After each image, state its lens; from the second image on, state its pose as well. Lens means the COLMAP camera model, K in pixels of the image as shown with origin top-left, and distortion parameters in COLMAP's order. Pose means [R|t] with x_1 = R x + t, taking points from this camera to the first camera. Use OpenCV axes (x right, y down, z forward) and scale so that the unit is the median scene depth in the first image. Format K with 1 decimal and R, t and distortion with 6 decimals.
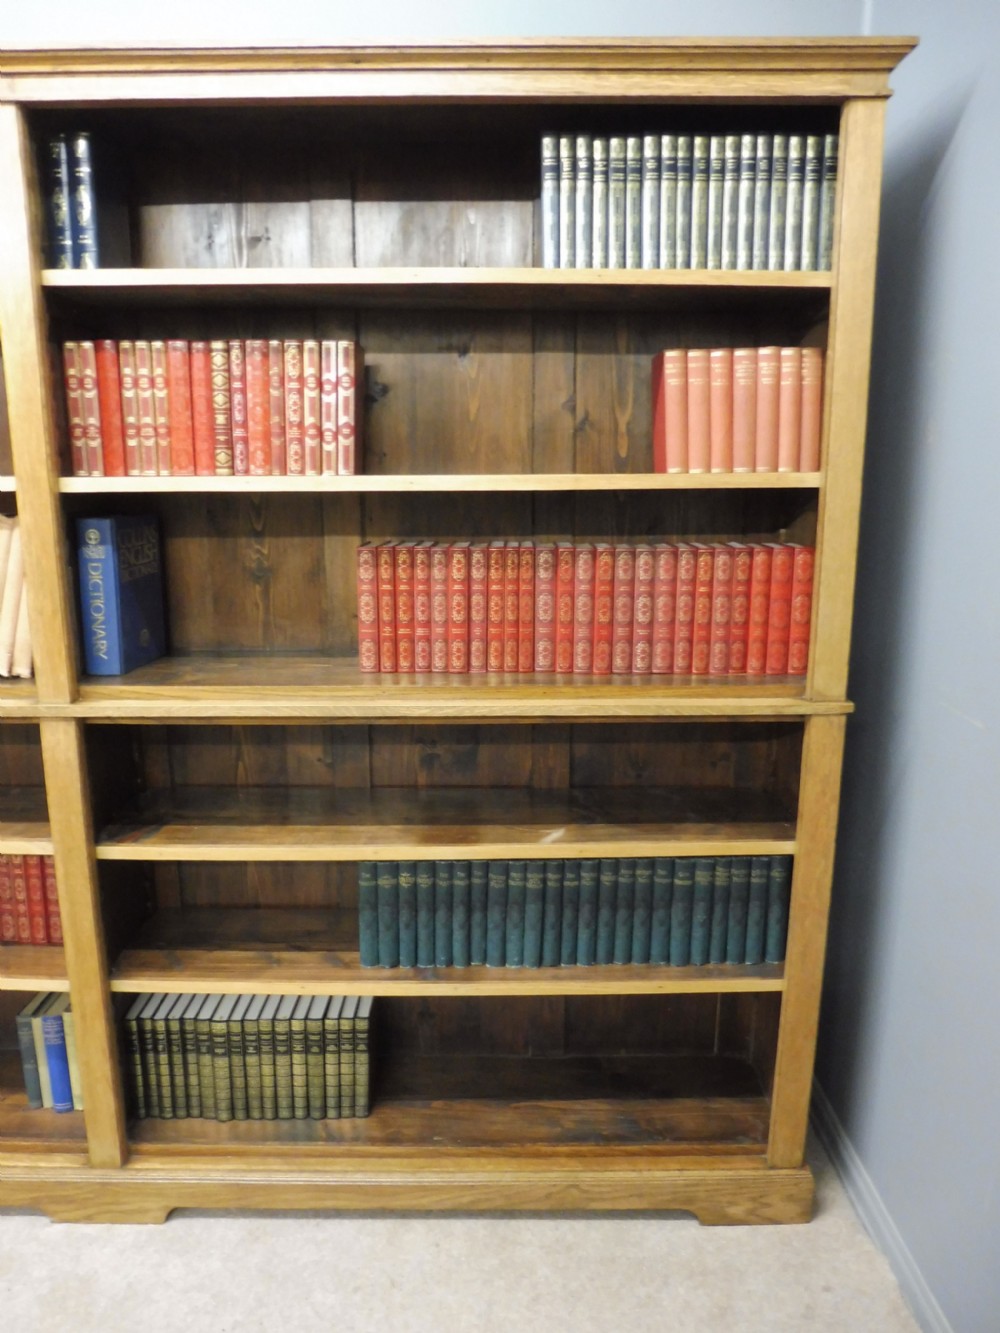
lens RADIAL K [[964.4, 0, 487.2], [0, 964.4, 672.8], [0, 0, 1]] dist [-0.040231, 0.002612]
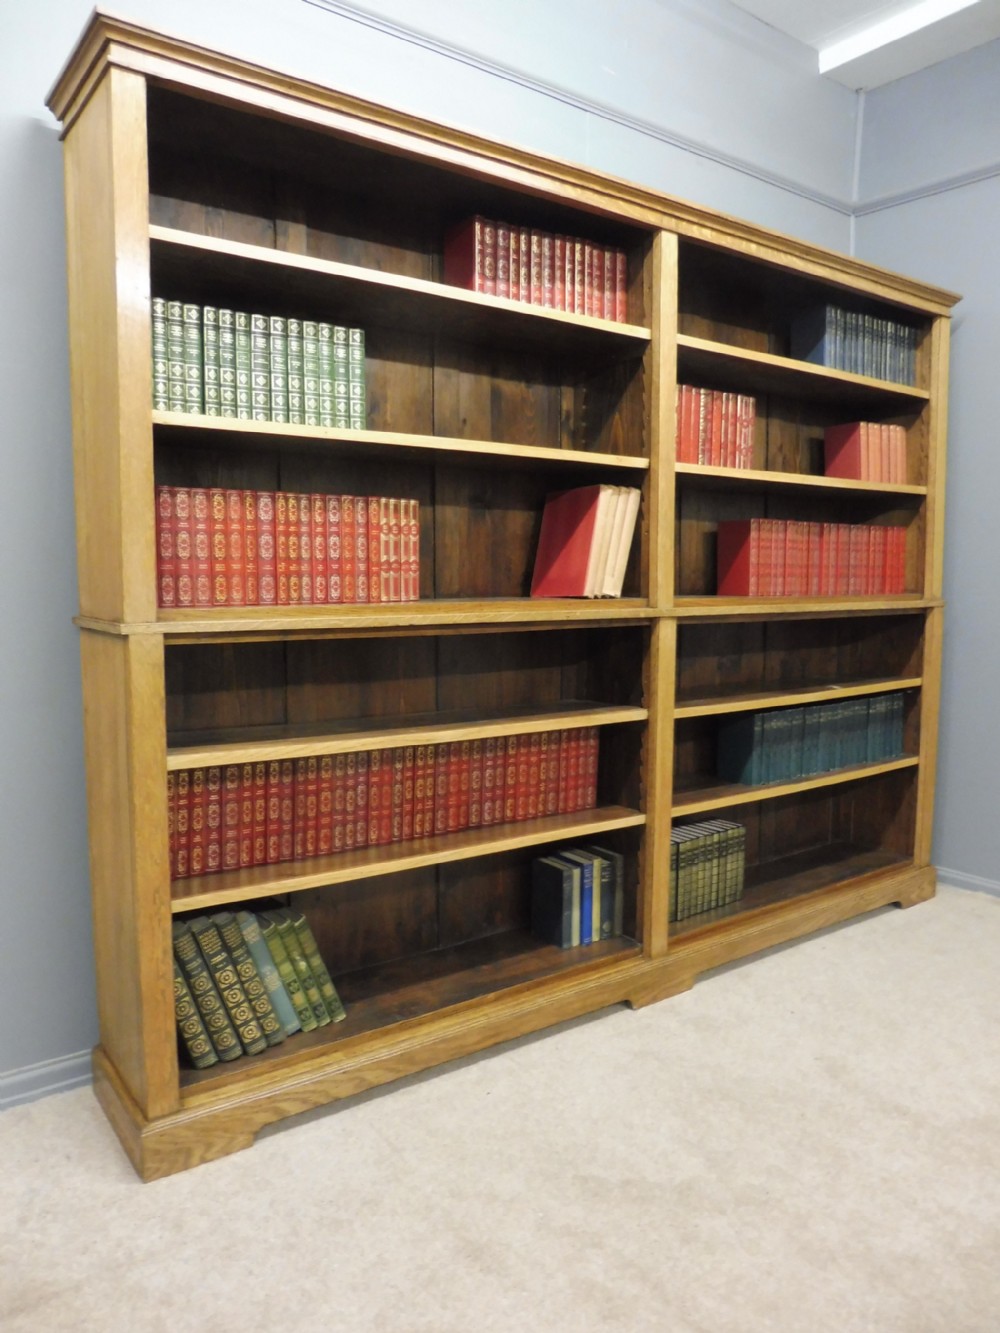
lens RADIAL K [[964.4, 0, 493.8], [0, 964.4, 671.4], [0, 0, 1]] dist [-0.040231, 0.002612]
pose [[0.805403, -0.055361, 0.590137, -1.436490], [0.127850, 0.988417, -0.081763, 0.201948], [-0.578775, 0.141301, 0.803152, -0.039806]]
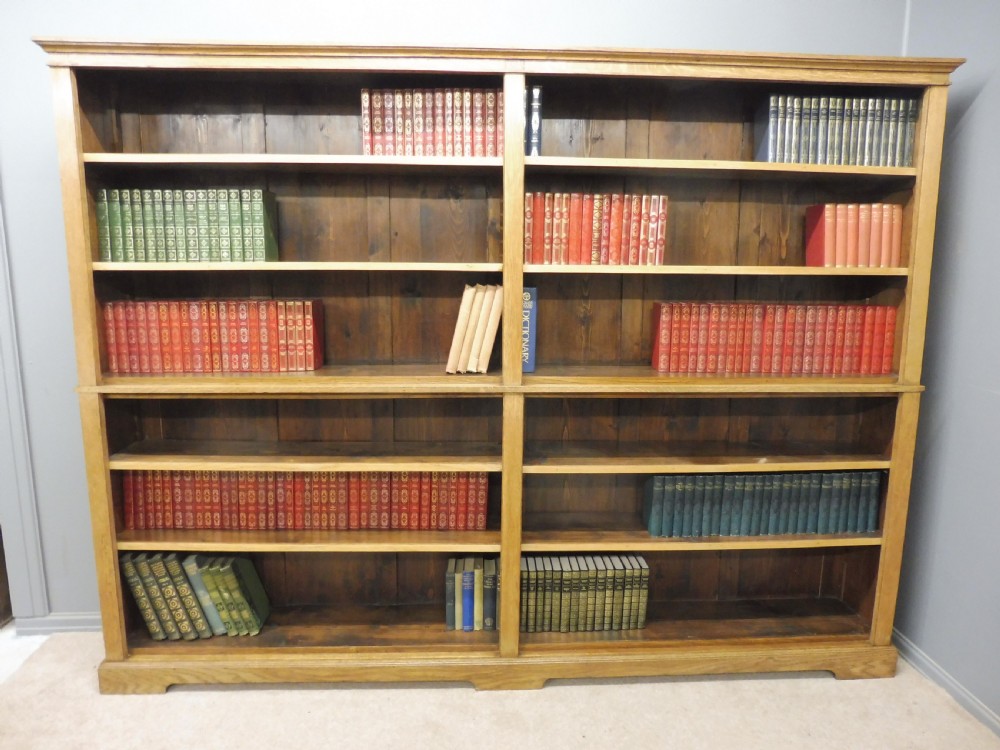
lens RADIAL K [[723.5, 0, 501.3], [0, 723.5, 379.7], [0, 0, 1]] dist [-0.040231, 0.002612]
pose [[0.998569, 0.002105, 0.053432, -0.501949], [0.000954, 0.998365, -0.057156, 0.092450], [-0.053465, 0.057125, 0.996934, -0.357374]]
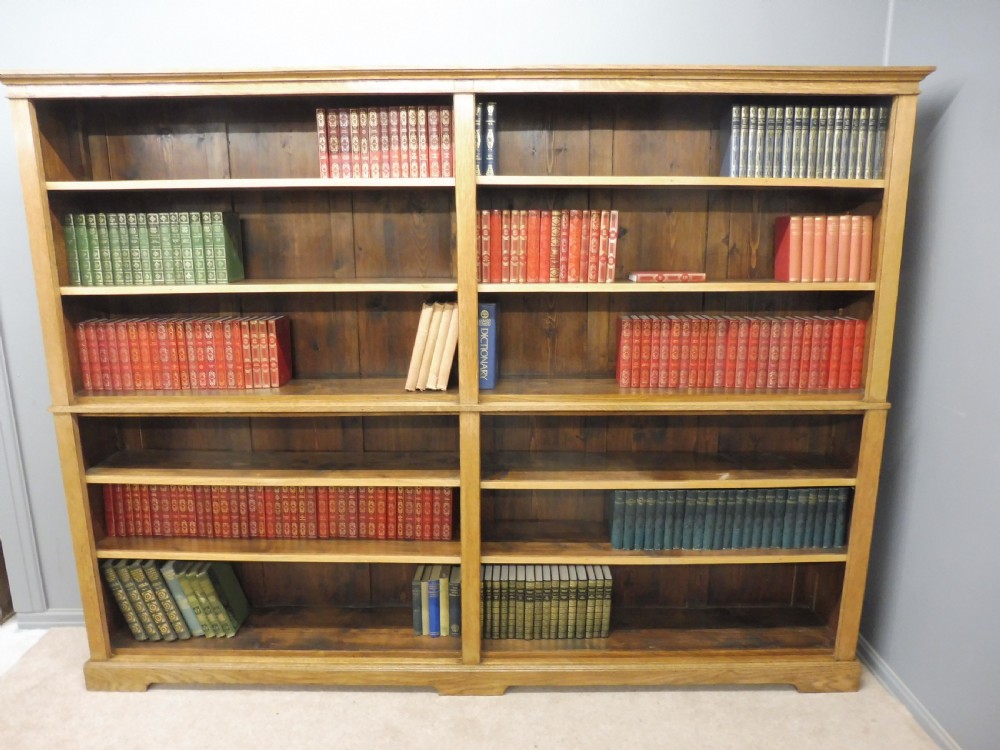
lens RADIAL K [[723.5, 0, 502.3], [0, 723.5, 379.0], [0, 0, 1]] dist [-0.040231, 0.002612]
pose [[0.999999, -0.000596, 0.001286, -0.354275], [0.000607, 0.999965, -0.008399, -0.005248], [-0.001281, 0.008400, 0.999964, -0.375704]]
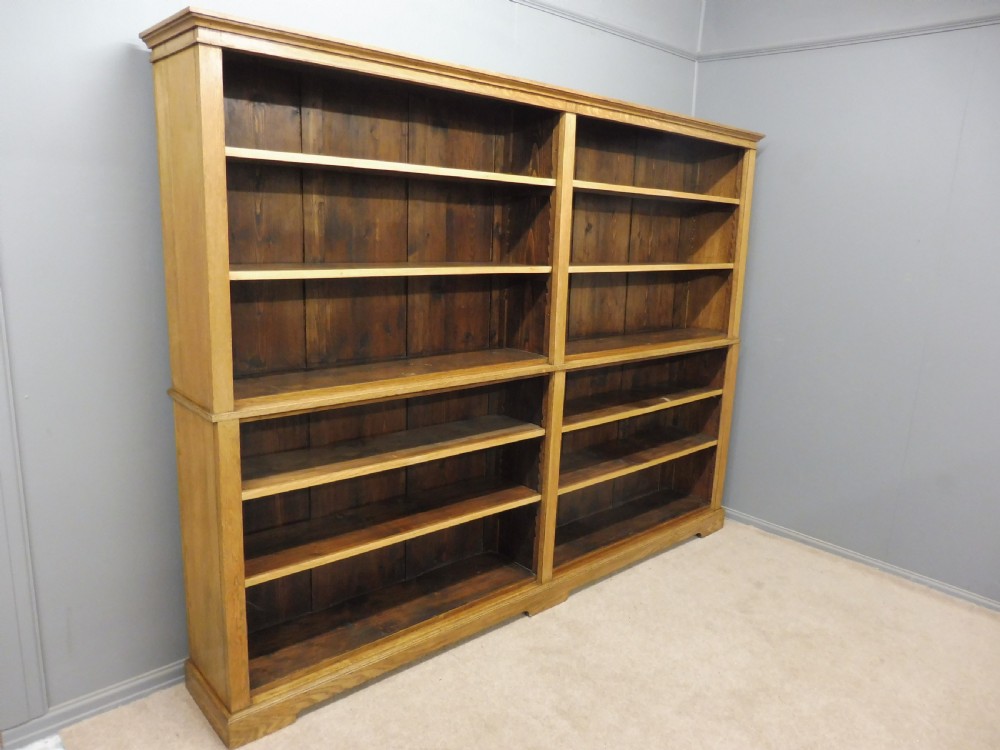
lens RADIAL K [[723.5, 0, 501.1], [0, 723.5, 379.2], [0, 0, 1]] dist [-0.040231, 0.002612]
pose [[0.740241, -0.109967, 0.663287, -1.564142], [0.109030, 0.993109, 0.042969, -0.020813], [-0.663442, 0.040511, 0.747130, -0.183123]]
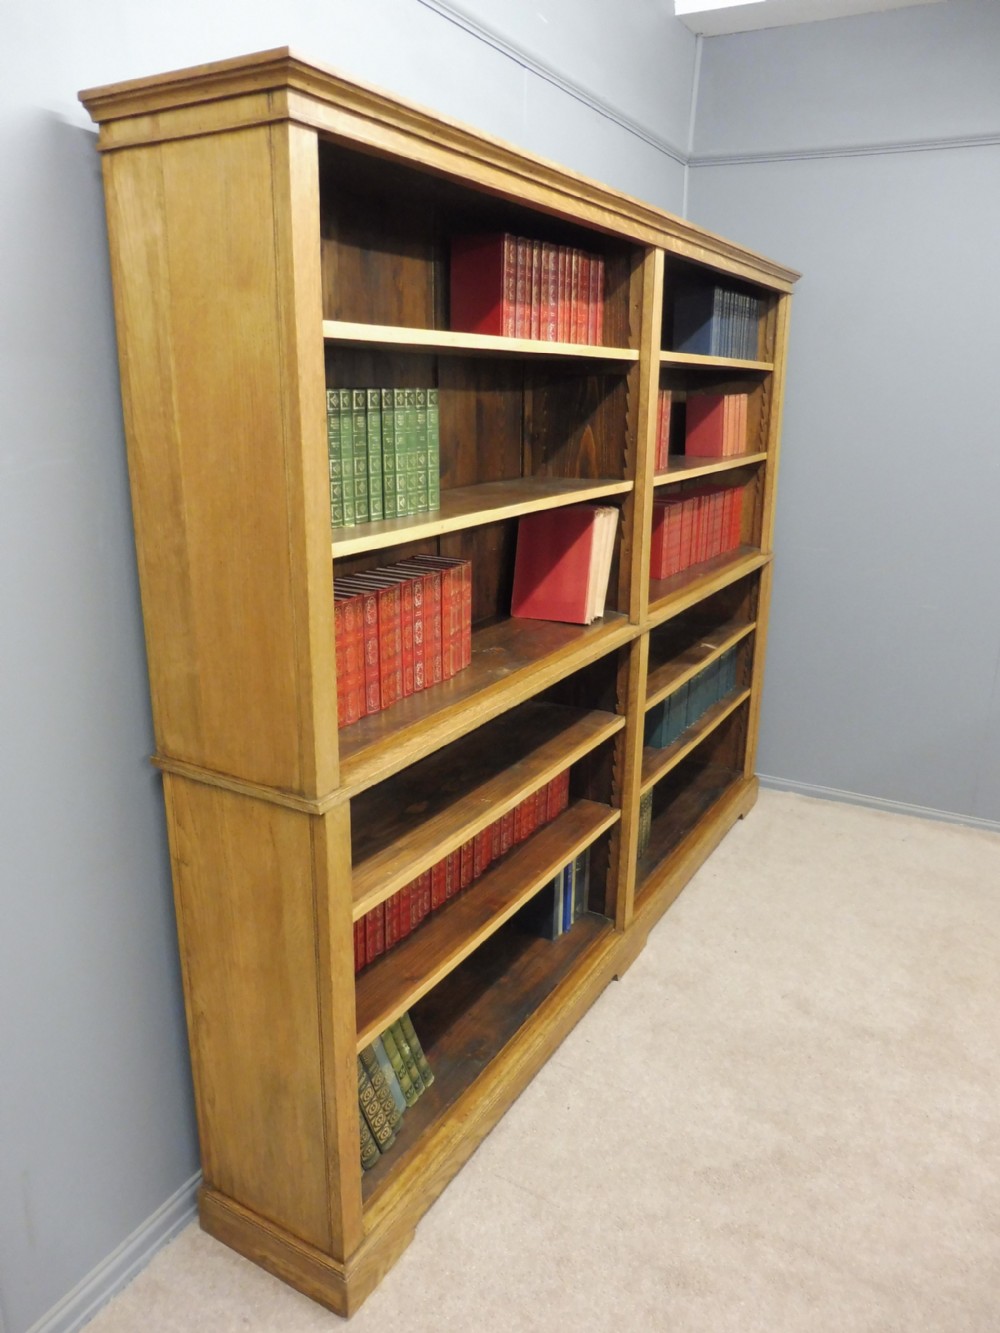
lens RADIAL K [[964.4, 0, 490.4], [0, 964.4, 669.3], [0, 0, 1]] dist [-0.040231, 0.002612]
pose [[0.500257, -0.239532, 0.832086, -1.758028], [0.185053, 0.968348, 0.167503, -0.189105], [-0.845871, 0.070185, 0.528749, 0.349027]]
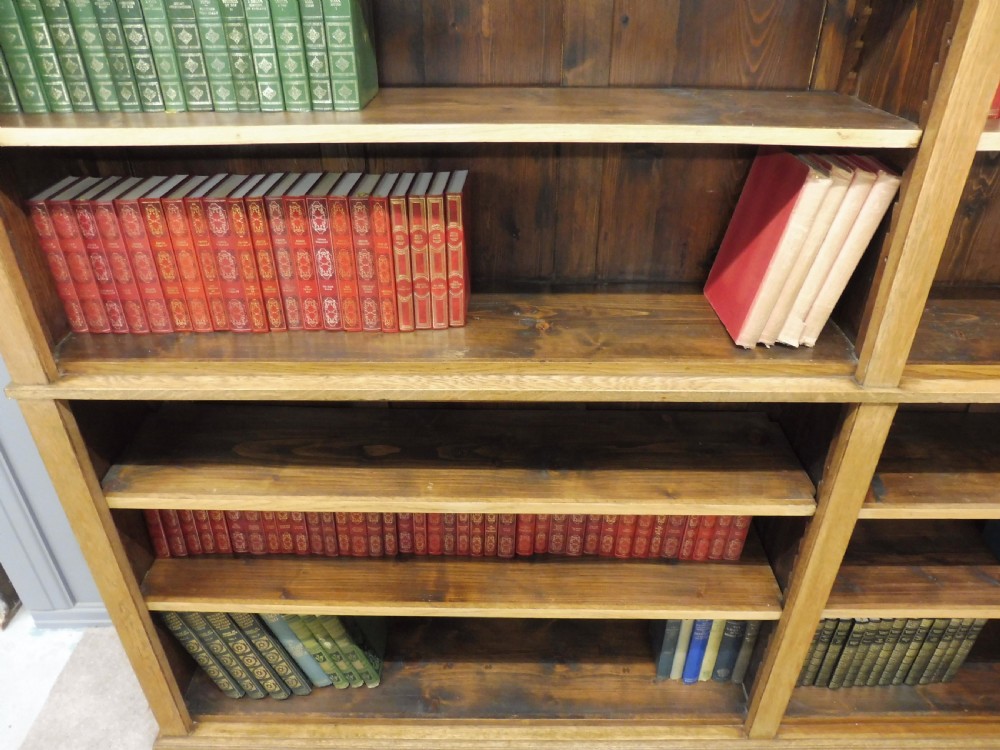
lens RADIAL K [[723.5, 0, 501.4], [0, 723.5, 383.4], [0, 0, 1]] dist [-0.040231, 0.002612]
pose [[0.999981, 0.003837, 0.004898, -0.746264], [-0.005220, 0.945738, 0.324888, -0.173565], [-0.003386, -0.324907, 0.945740, 0.331327]]
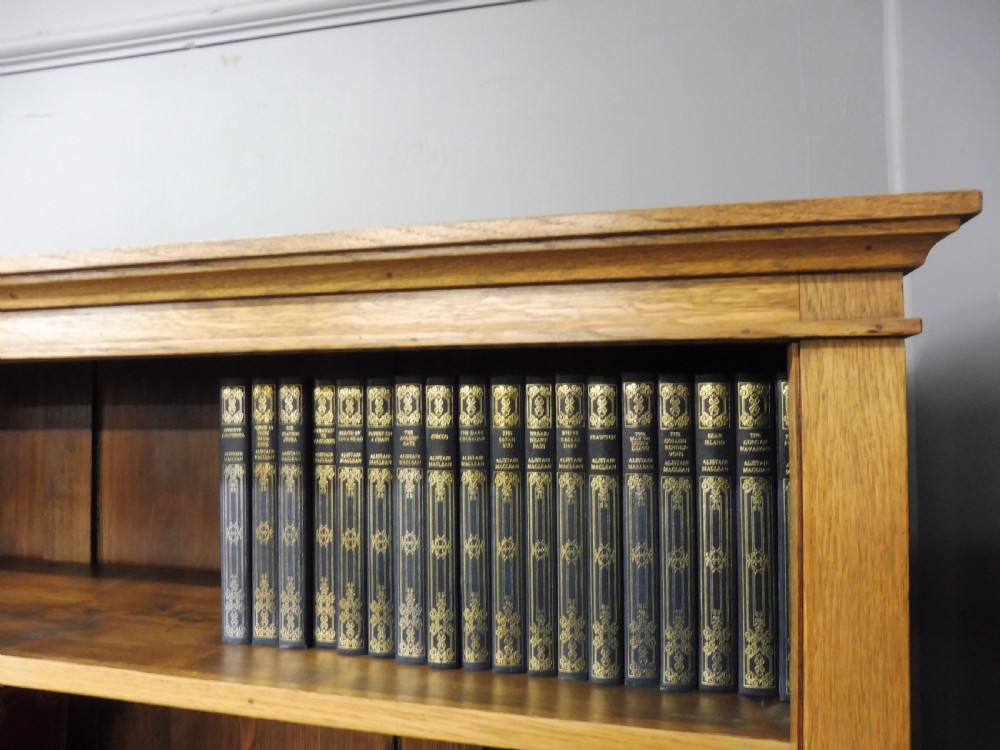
lens RADIAL K [[723.5, 0, 504.5], [0, 723.5, 377.6], [0, 0, 1]] dist [-0.040231, 0.002612]
pose [[0.970857, -0.010575, -0.239424, 0.271862], [-0.049501, 0.968635, -0.243509, -0.416689], [0.234490, 0.248265, 0.939883, 0.570173]]
